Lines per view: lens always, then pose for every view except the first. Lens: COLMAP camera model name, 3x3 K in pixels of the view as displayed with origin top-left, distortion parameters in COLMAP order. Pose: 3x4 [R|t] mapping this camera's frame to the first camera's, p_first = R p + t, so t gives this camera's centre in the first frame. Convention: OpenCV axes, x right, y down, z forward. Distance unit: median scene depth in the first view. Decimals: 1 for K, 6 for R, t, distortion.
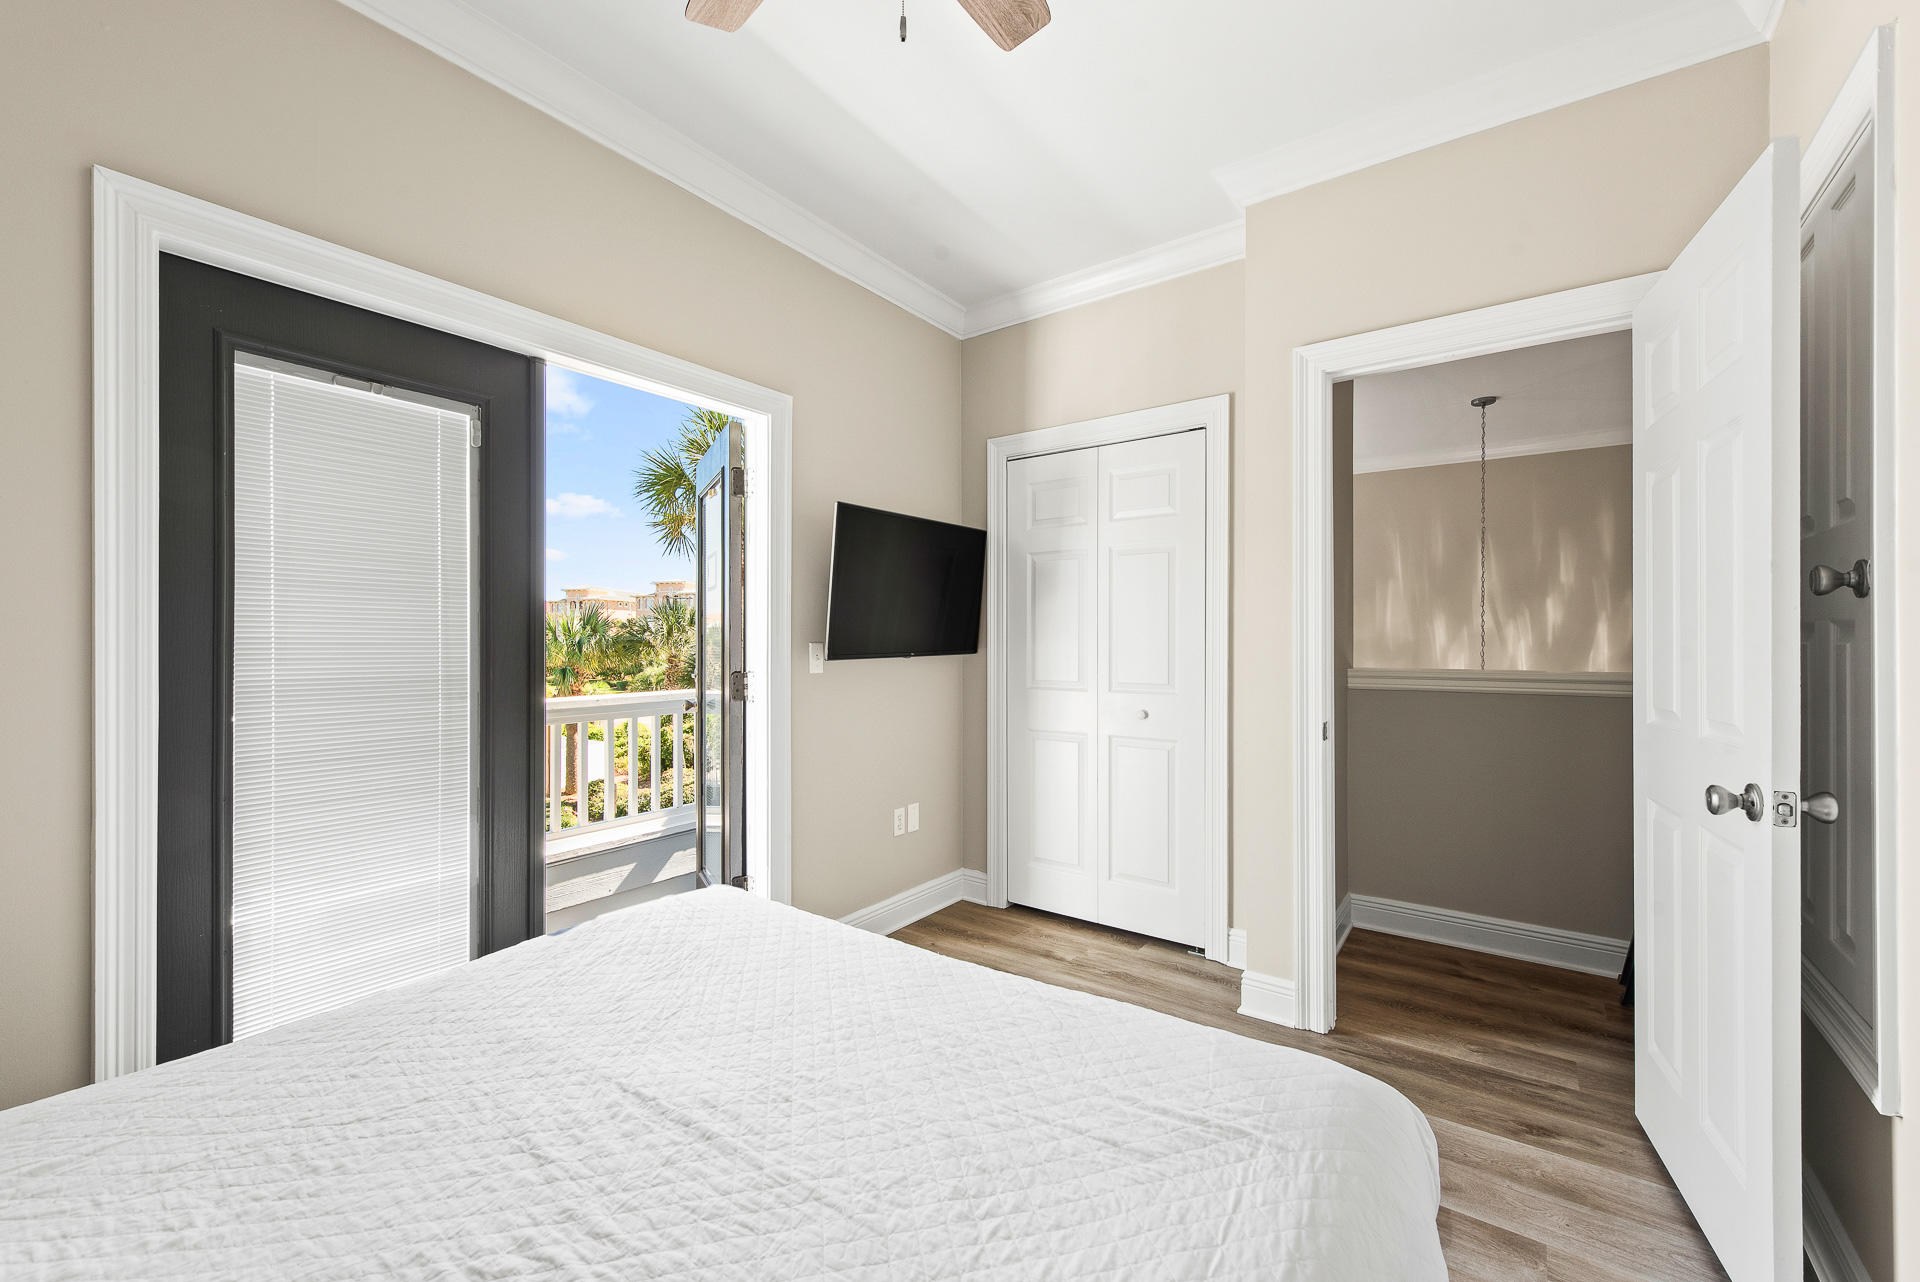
lens RADIAL K [[786.5, 0, 960.0], [0, 786.5, 641.0], [0, 0, 1]] dist [0.000213, 0.000033]
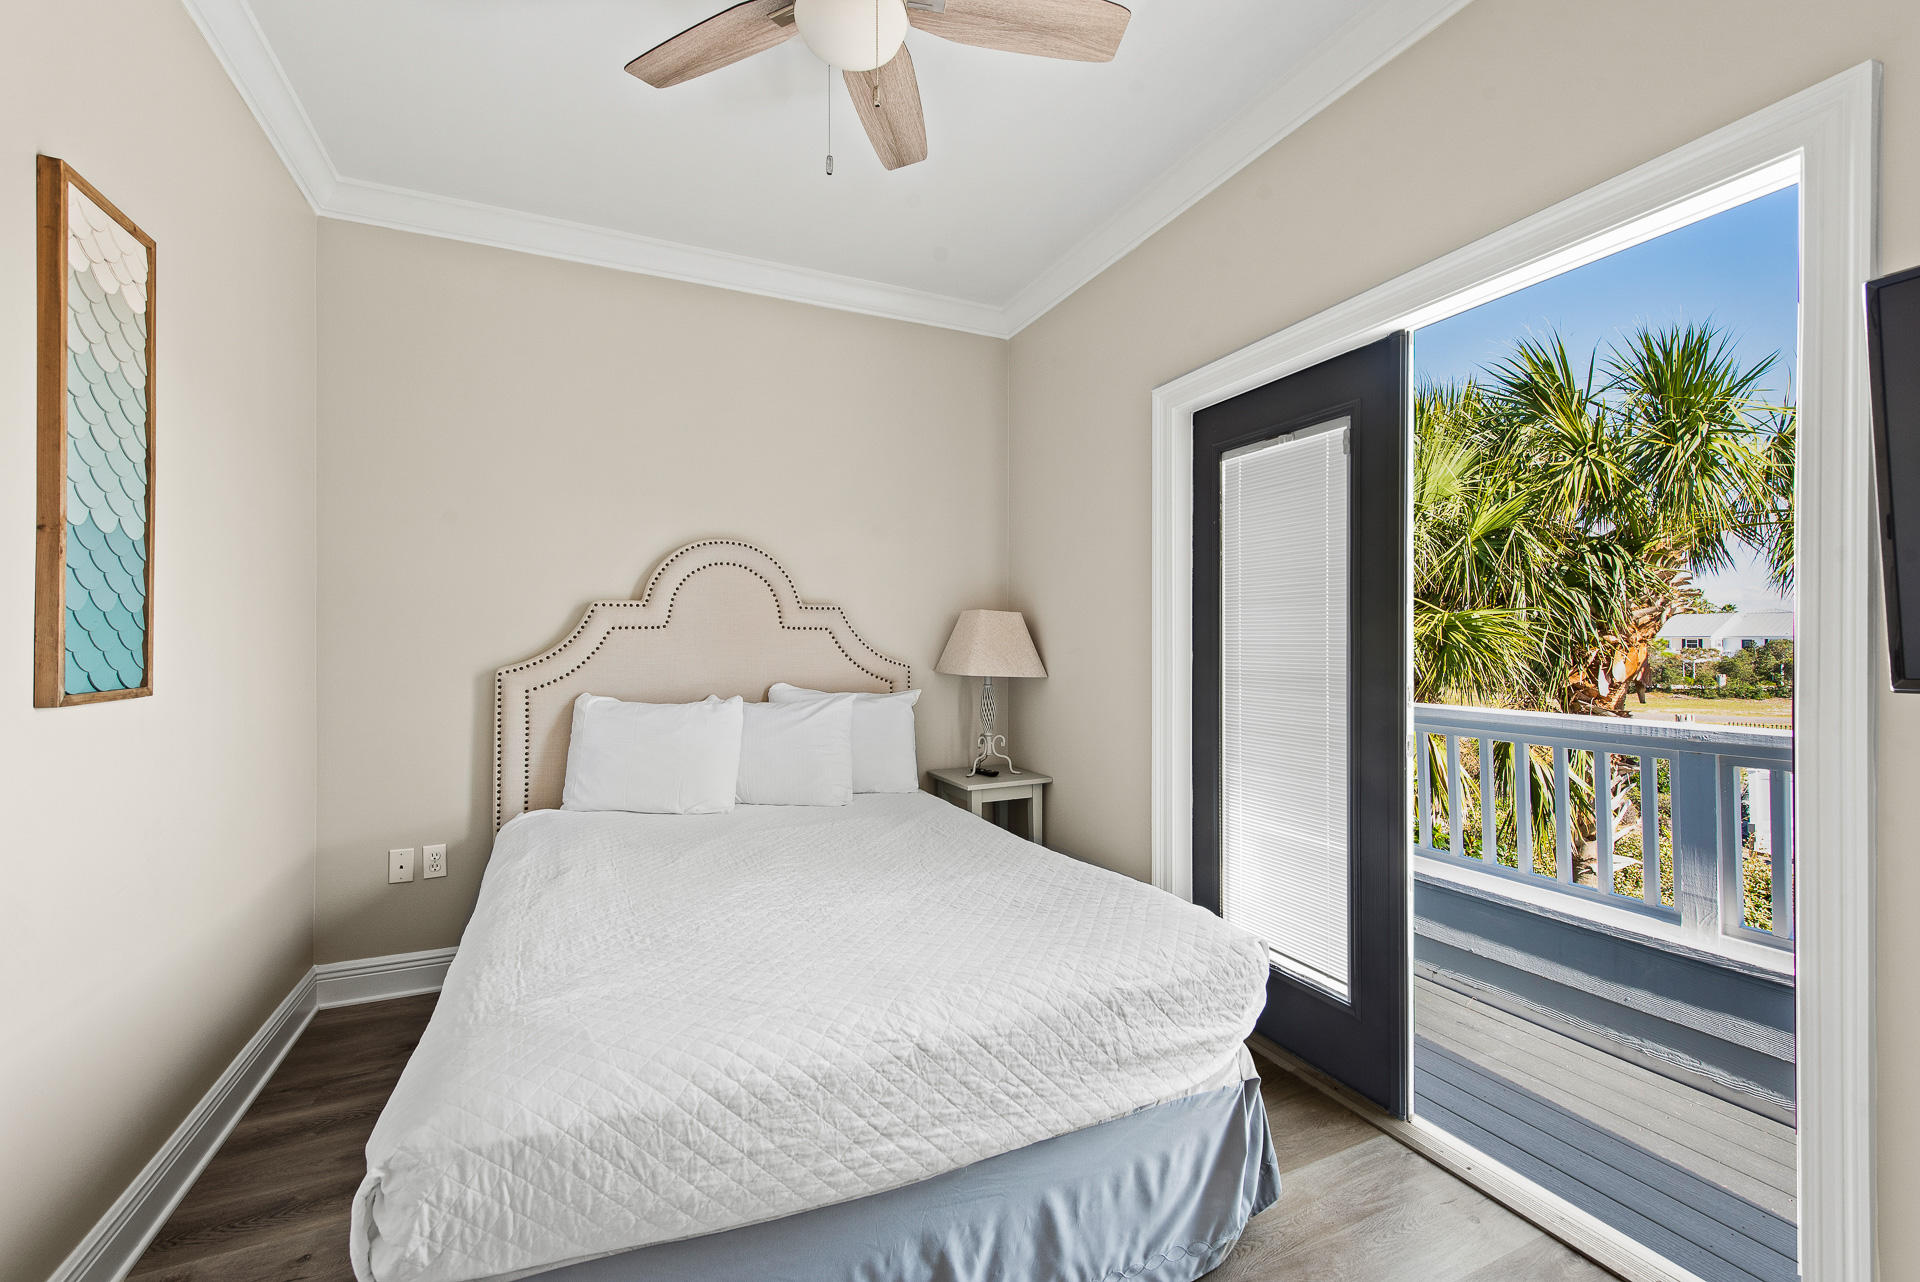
lens RADIAL K [[786.5, 0, 960.0], [0, 786.5, 641.0], [0, 0, 1]] dist [0.000213, 0.000033]
pose [[-0.479404, -0.001971, -0.877592, 0.575248], [0.004945, 0.999976, -0.004947, 0.002299], [0.877580, -0.006712, -0.479383, 1.105465]]
